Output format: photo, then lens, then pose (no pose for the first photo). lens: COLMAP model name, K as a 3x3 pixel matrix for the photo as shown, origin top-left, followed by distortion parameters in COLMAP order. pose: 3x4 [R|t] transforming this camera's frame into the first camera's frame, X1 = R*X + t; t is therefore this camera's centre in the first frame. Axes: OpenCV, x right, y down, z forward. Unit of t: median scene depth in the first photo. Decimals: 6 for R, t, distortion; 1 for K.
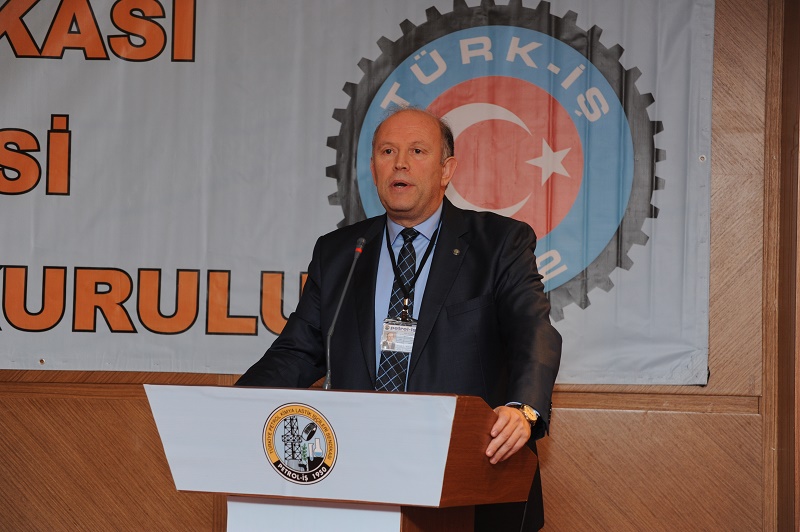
lens RADIAL K [[2272.1, 0, 397.1], [0, 2272.1, 262.3], [0, 0, 1]] dist [0.432897, 0.000000]
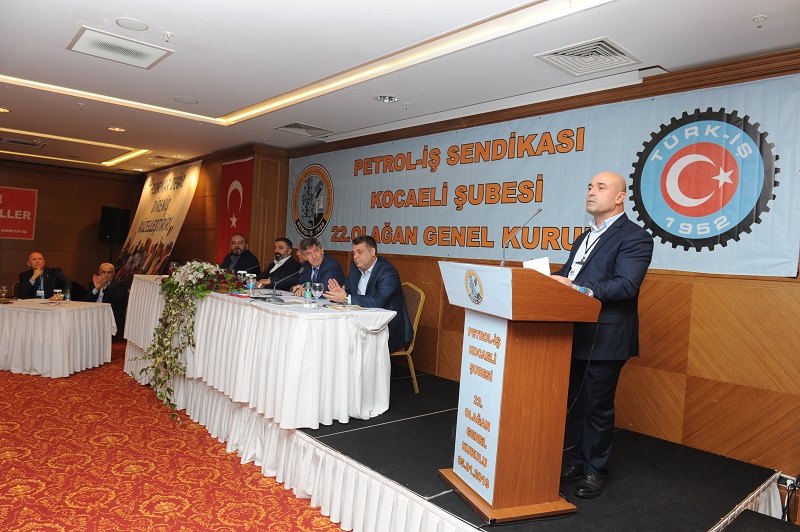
lens RADIAL K [[540.9, 0, 402.1], [0, 540.9, 268.2], [0, 0, 1]] dist [-0.049547, -0.006054]
pose [[0.728859, 0.034465, -0.683796, 0.197562], [-0.006401, 0.999032, 0.043531, 0.025852], [0.684634, -0.027351, 0.728374, 0.388306]]
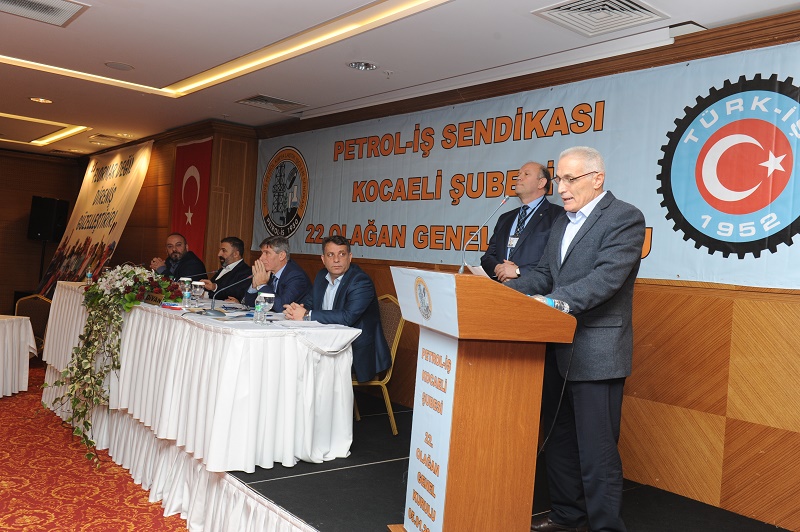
lens RADIAL K [[691.4, 0, 401.6], [0, 691.4, 268.2], [0, 0, 1]] dist [-0.000431, -0.007470]
pose [[0.699289, 0.031392, -0.714150, 0.250587], [-0.016885, 0.999482, 0.027401, 0.027615], [0.714640, -0.007103, 0.699456, 0.413190]]
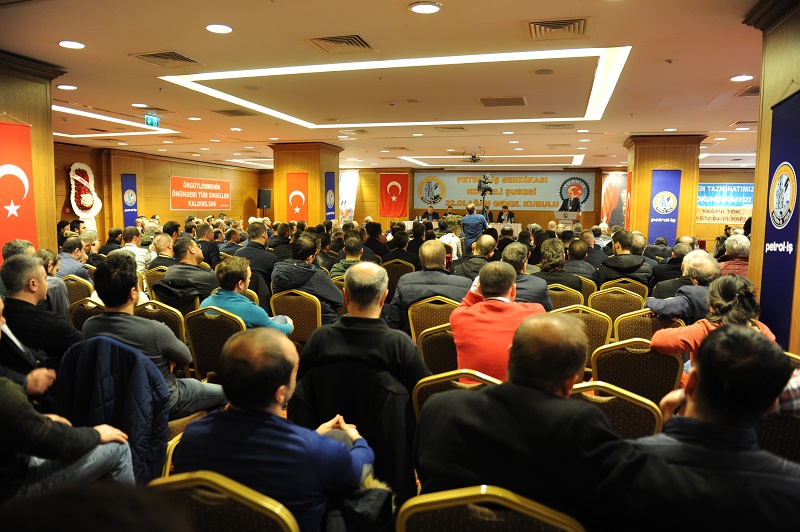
lens RADIAL K [[540.9, 0, 397.4], [0, 540.9, 264.8], [0, 0, 1]] dist [-0.049547, -0.006054]
pose [[0.983355, 0.006474, -0.181580, -0.335035], [0.020557, 0.988983, 0.146593, -0.093622], [0.180528, -0.147886, 0.972388, -1.807314]]
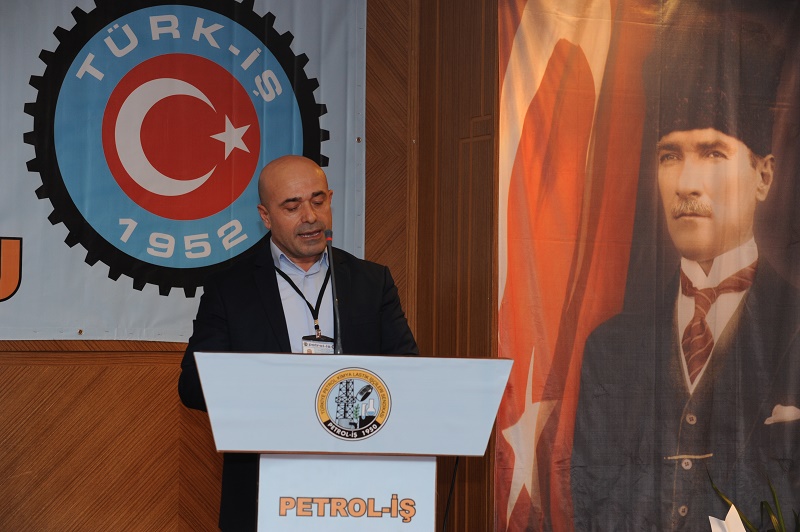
lens RADIAL K [[2343.1, 0, 399.0], [0, 2343.1, 265.1], [0, 0, 1]] dist [0.627564, 0.000000]
pose [[0.859811, 0.004537, 0.510593, -0.428475], [-0.017902, 0.999614, 0.021264, -0.008952], [-0.510299, -0.027424, 0.859560, 0.006409]]
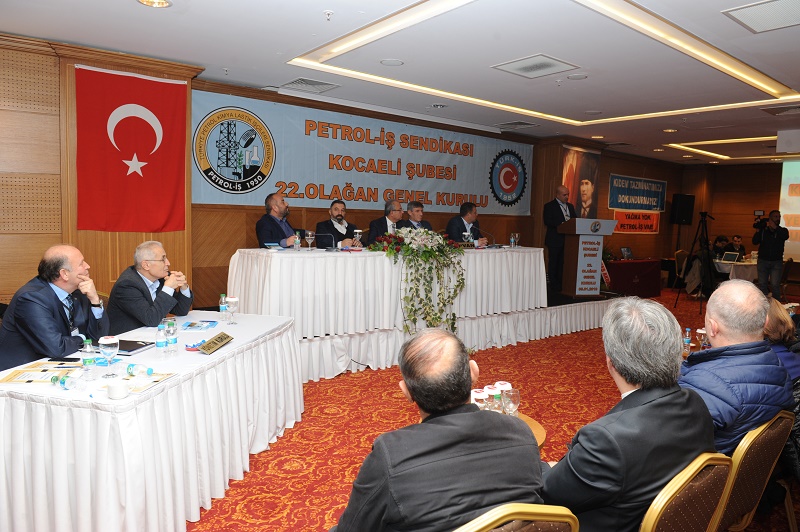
lens RADIAL K [[540.9, 0, 405.7], [0, 540.9, 267.1], [0, 0, 1]] dist [-0.049547, -0.006054]
pose [[0.729629, -0.067998, 0.680454, -1.118174], [-0.047220, 0.987659, 0.149330, -0.011549], [-0.682211, -0.141087, 0.717414, 0.144187]]
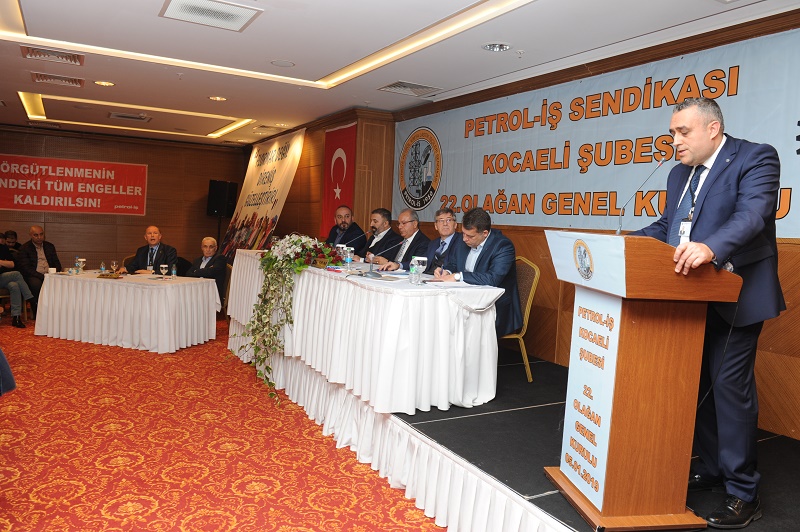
lens RADIAL K [[598.4, 0, 403.3], [0, 598.4, 268.6], [0, 0, 1]] dist [-0.024596, -0.018363]
pose [[0.568794, 0.065541, -0.819864, 0.209878], [0.007298, 0.996379, 0.084715, 0.029471], [0.822448, -0.054168, 0.566256, 0.405012]]
